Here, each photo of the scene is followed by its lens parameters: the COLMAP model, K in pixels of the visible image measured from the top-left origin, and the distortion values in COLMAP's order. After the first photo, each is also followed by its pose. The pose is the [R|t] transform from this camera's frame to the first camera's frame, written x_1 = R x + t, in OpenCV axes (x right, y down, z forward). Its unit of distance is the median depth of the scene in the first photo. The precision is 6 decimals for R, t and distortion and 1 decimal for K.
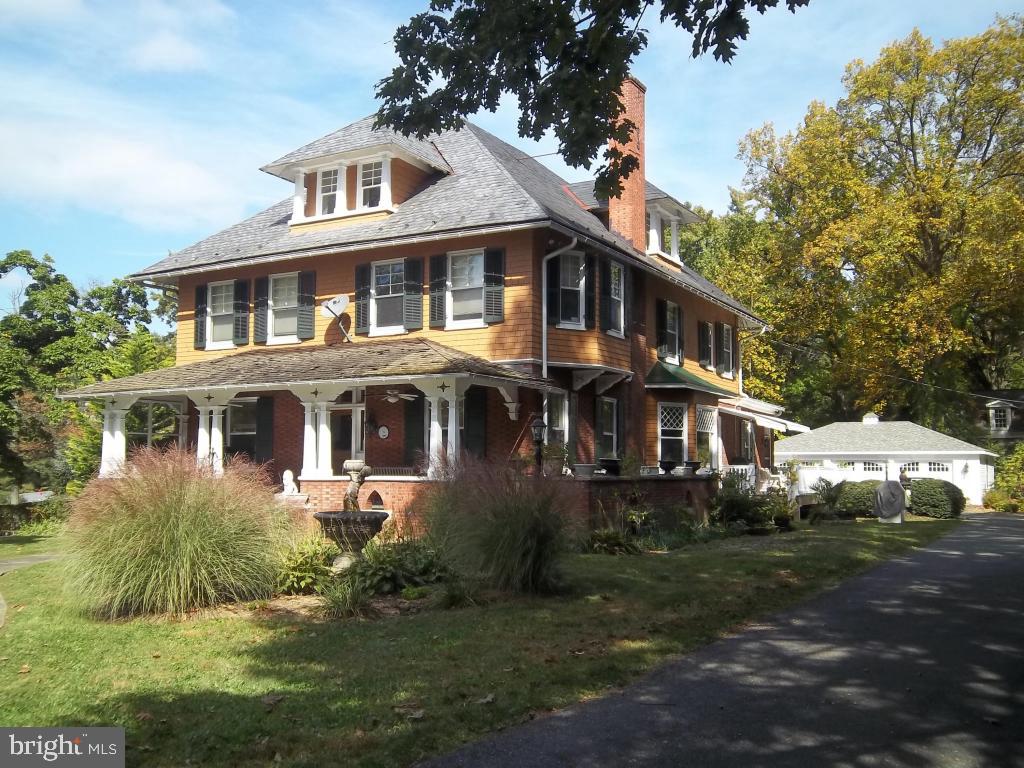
lens RADIAL K [[1042.7, 0, 512.2], [0, 1042.7, 384.8], [0, 0, 1]] dist [-0.009906, 0.000000]
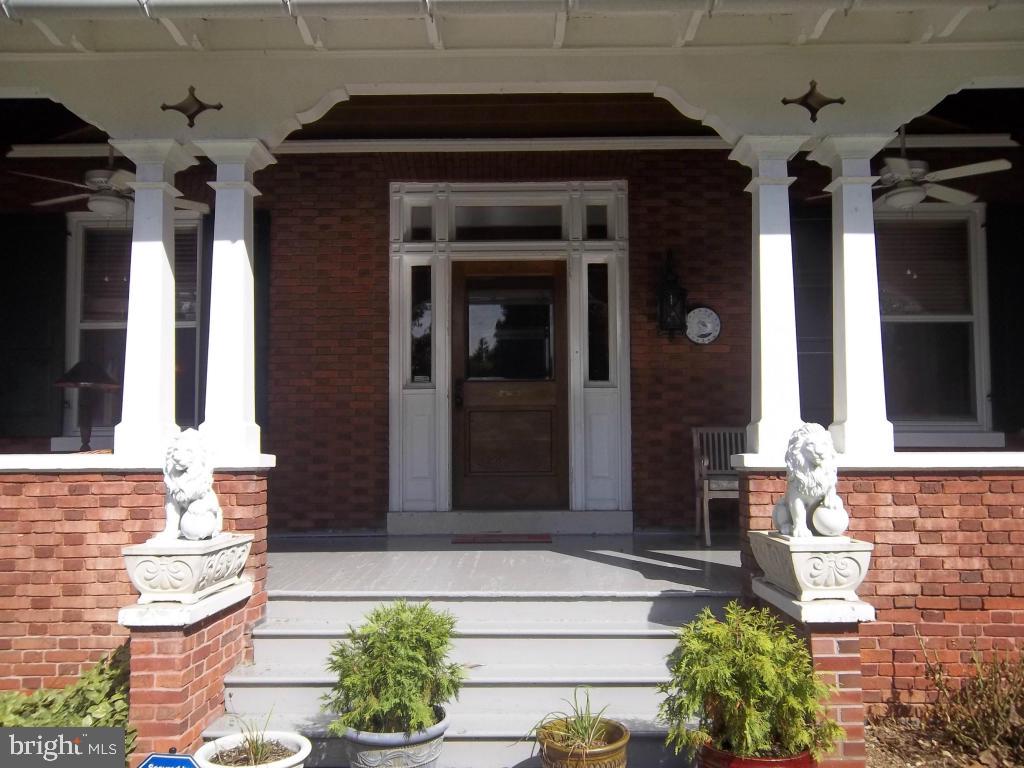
lens RADIAL K [[865.4, 0, 512.1], [0, 865.4, 386.4], [0, 0, 1]] dist [0.024995, 0.016003]
pose [[0.877639, 0.038184, 0.477799, -0.318817], [-0.037538, 0.999236, -0.010905, 0.072567], [-0.477851, -0.008365, 0.878401, 0.805919]]
